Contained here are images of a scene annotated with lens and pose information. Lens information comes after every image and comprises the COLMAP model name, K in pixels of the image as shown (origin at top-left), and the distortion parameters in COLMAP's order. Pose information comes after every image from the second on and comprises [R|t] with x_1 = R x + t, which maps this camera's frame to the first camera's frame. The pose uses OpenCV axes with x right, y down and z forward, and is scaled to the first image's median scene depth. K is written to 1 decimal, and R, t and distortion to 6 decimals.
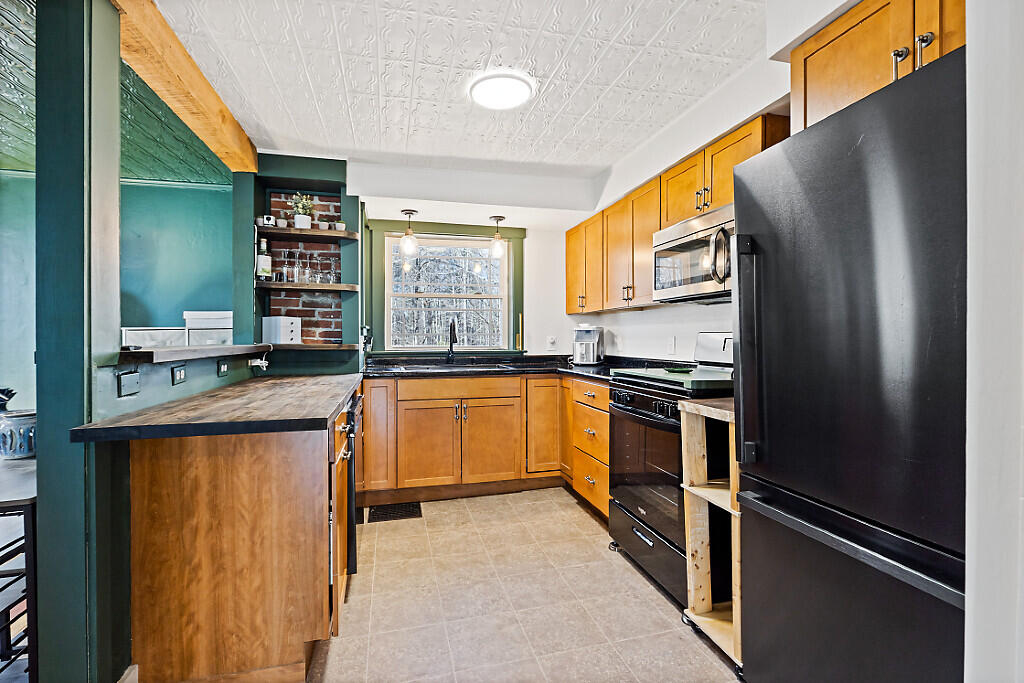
lens RADIAL K [[466.9, 0, 508.7], [0, 466.9, 342.6], [0, 0, 1]] dist [-0.002732, -0.000227]
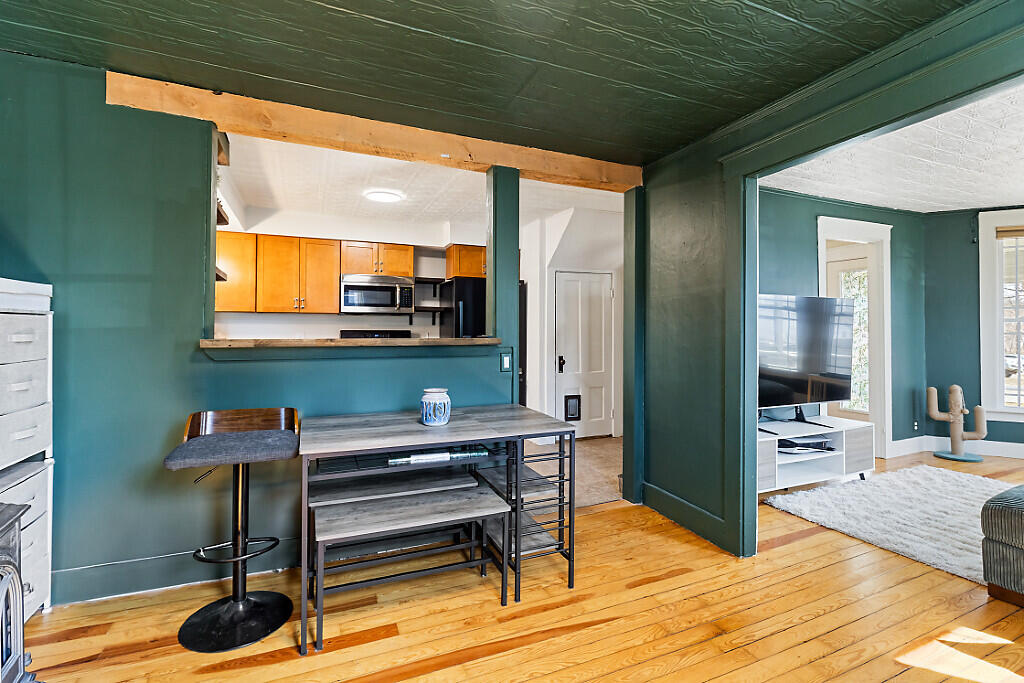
lens RADIAL K [[460.8, 0, 508.2], [0, 460.8, 333.6], [0, 0, 1]] dist [-0.000488, -0.000074]
pose [[-0.163973, 0.001571, 0.986464, -1.316928], [0.007543, 0.999971, -0.000339, -0.004380], [-0.986436, 0.007386, -0.163980, 0.596113]]
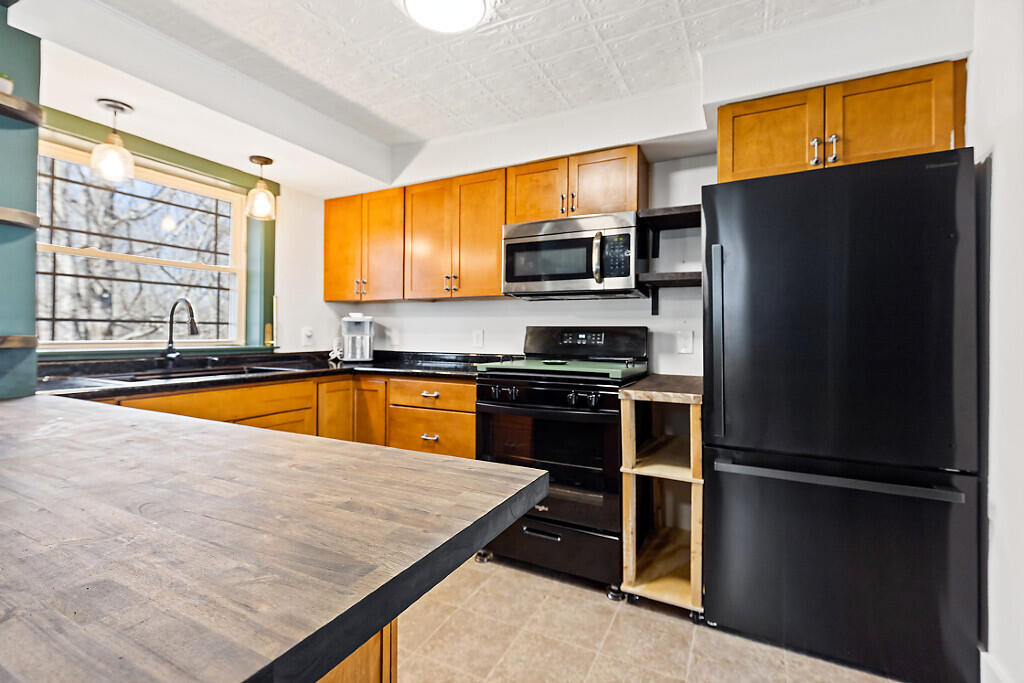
lens RADIAL K [[460.8, 0, 508.2], [0, 460.8, 333.6], [0, 0, 1]] dist [-0.000488, -0.000074]
pose [[0.659735, 0.008061, 0.751455, -0.366818], [-0.002213, 0.999959, -0.008784, 0.003297], [-0.751495, 0.004131, 0.659726, 0.312301]]
